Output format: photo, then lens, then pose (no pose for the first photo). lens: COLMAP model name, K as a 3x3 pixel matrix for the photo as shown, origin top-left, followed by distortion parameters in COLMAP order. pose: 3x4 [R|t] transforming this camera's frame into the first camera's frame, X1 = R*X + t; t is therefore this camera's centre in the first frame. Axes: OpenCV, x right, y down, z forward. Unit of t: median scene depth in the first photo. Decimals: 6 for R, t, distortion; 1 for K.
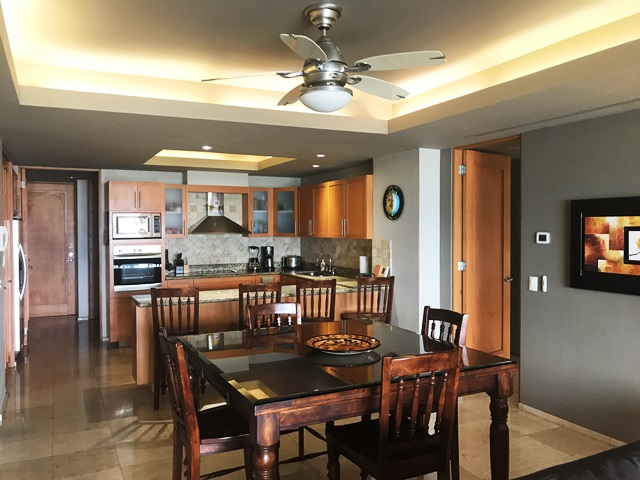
lens RADIAL K [[527.0, 0, 320.4], [0, 527.0, 229.6], [0, 0, 1]] dist [0.032629, -0.011165]
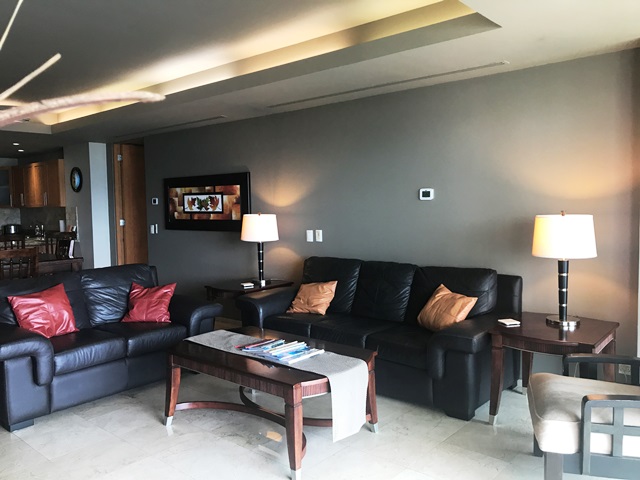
lens RADIAL K [[527.0, 0, 320.4], [0, 527.0, 229.6], [0, 0, 1]] dist [0.032629, -0.011165]
pose [[0.926239, -0.036989, 0.375118, 0.222250], [0.020861, 0.998679, 0.046967, 0.030433], [-0.376360, -0.035678, 0.925786, -0.597095]]
